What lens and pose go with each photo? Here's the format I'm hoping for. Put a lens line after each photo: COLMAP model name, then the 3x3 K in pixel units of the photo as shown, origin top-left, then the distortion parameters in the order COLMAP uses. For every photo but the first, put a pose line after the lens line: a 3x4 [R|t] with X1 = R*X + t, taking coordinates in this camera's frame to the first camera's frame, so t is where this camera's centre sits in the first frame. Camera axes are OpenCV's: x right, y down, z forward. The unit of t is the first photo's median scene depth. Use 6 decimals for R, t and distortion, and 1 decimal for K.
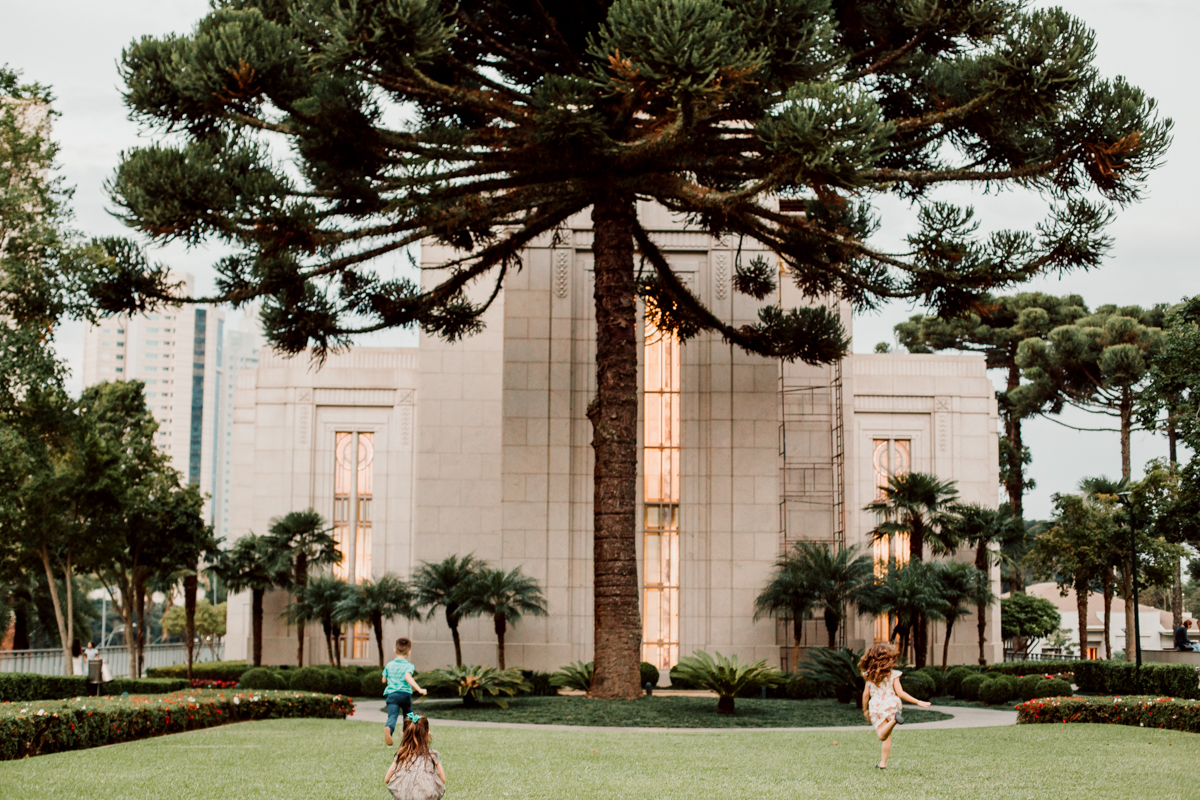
lens RADIAL K [[1747.6, 0, 600.0], [0, 1747.6, 400.0], [0, 0, 1]] dist [-0.141524, 0.098502]
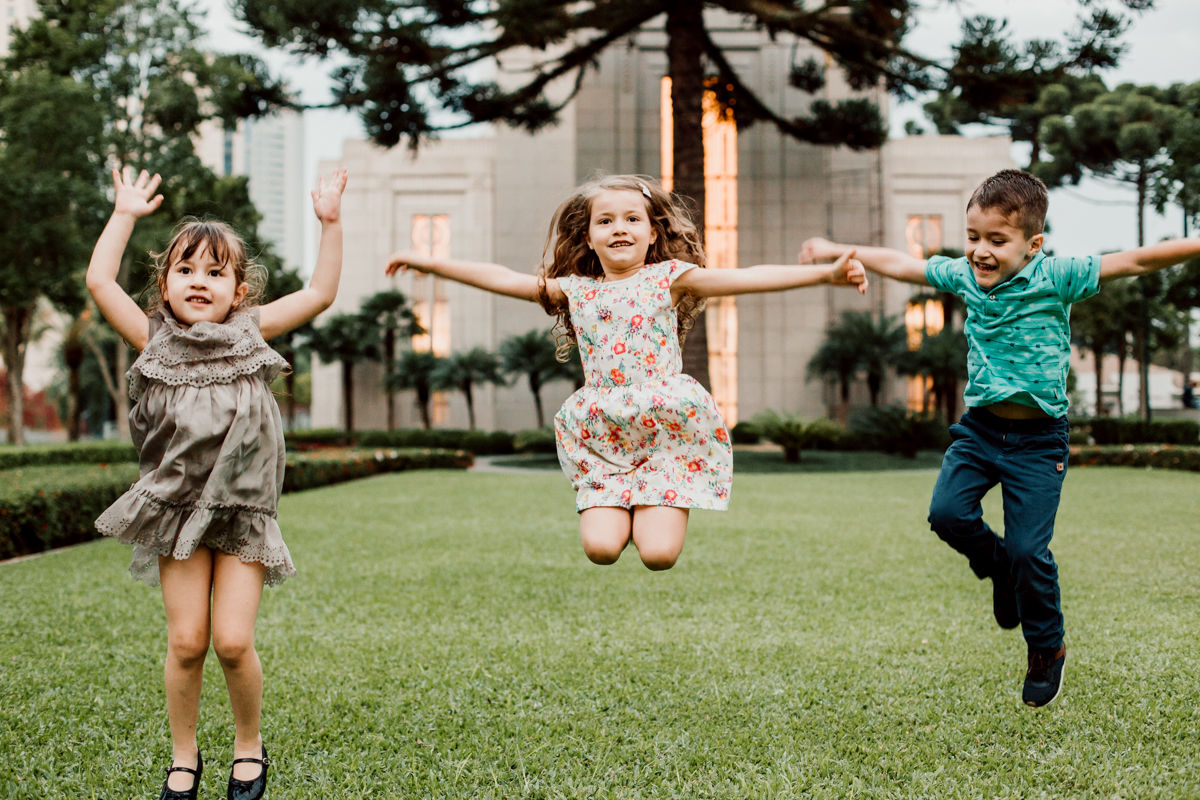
lens RADIAL K [[1767.7, 0, 600.0], [0, 1767.7, 400.0], [0, 0, 1]] dist [-0.141553, 0.092775]
pose [[0.999890, -0.013480, -0.006122, -0.036080], [0.014173, 0.991065, 0.132623, -0.014437], [0.004280, -0.132695, 0.991148, -0.123071]]
